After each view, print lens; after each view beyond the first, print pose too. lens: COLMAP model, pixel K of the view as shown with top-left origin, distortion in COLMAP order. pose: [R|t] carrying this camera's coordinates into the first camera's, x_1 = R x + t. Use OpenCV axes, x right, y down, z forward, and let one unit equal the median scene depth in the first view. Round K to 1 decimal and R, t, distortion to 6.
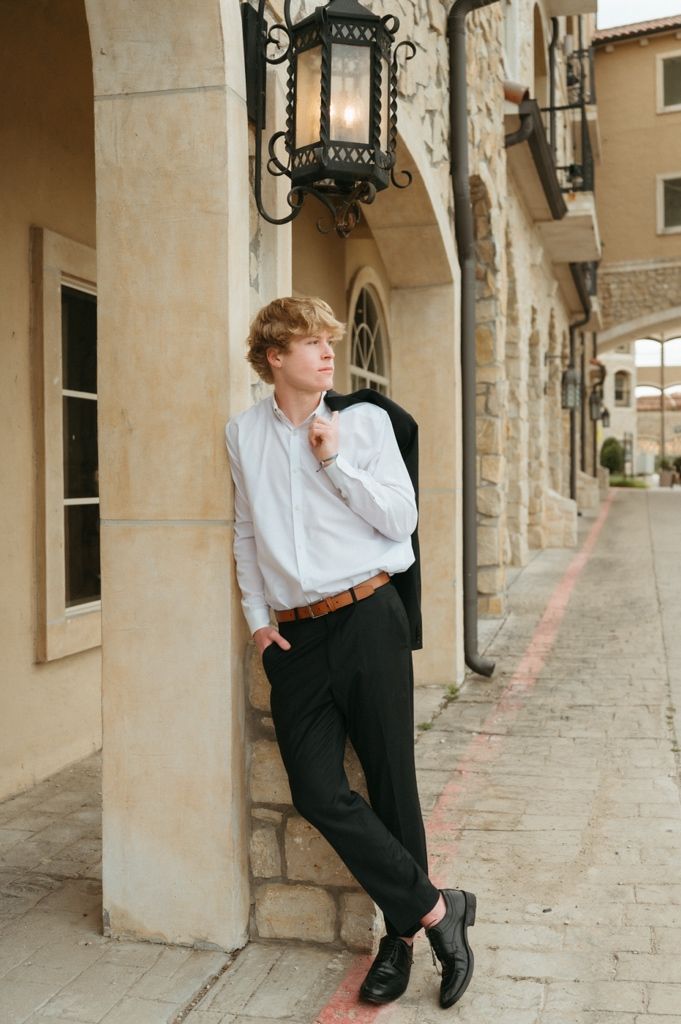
lens RADIAL K [[1150.8, 0, 356.5], [0, 1150.8, 509.4], [0, 0, 1]] dist [-0.009687, -0.043602]
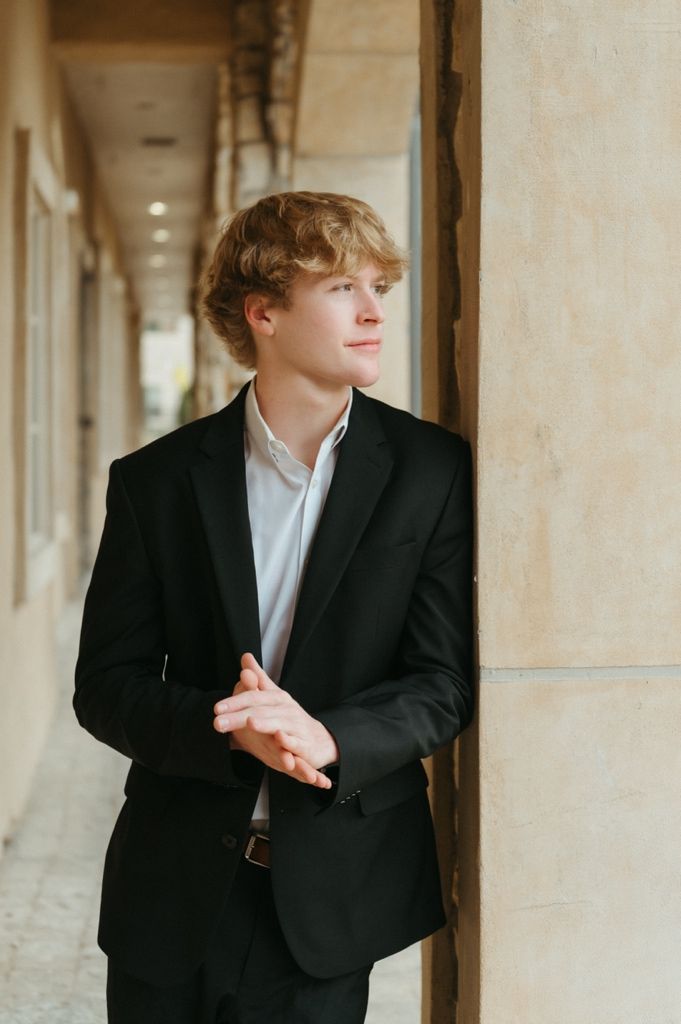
lens RADIAL K [[1774.4, 0, 340.7], [0, 1774.4, 459.2], [0, 0, 1]] dist [-0.136057, -0.093828]
pose [[0.946873, 0.002571, 0.321599, -0.469966], [0.002361, 0.999886, -0.014943, -0.059402], [-0.321600, 0.014909, 0.946758, 0.337249]]
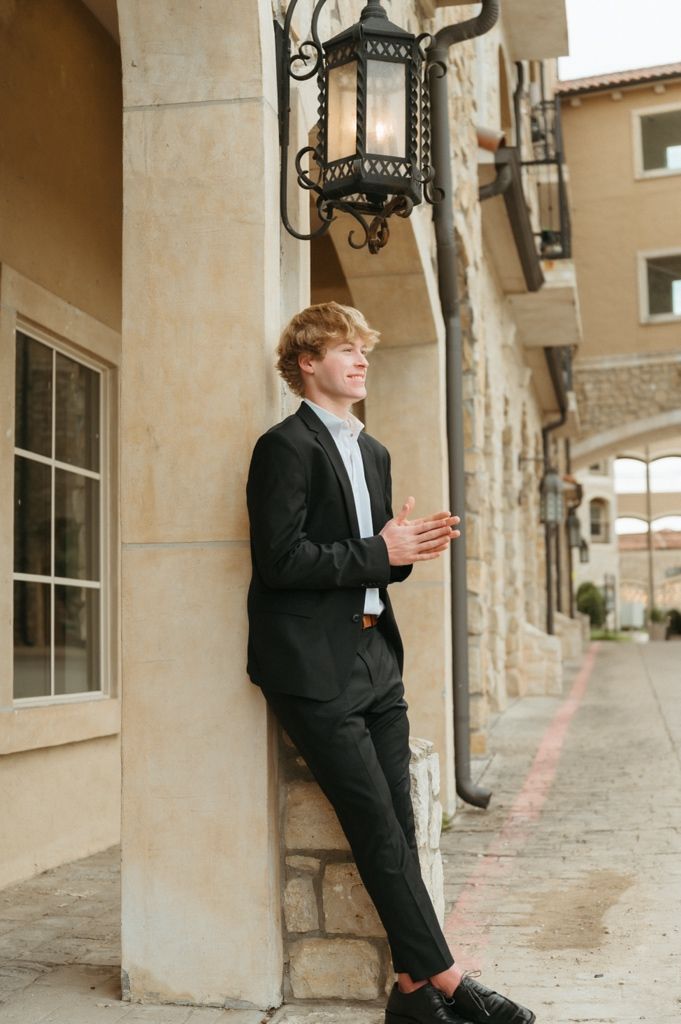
lens RADIAL K [[1516.4, 0, 340.5], [0, 1516.4, 512.0], [0, 0, 1]] dist [-0.141143, 0.001120]
pose [[0.998282, -0.000093, 0.058586, -0.111047], [0.006787, 0.993449, -0.114078, 0.117036], [-0.058192, 0.114280, 0.991743, -0.211721]]
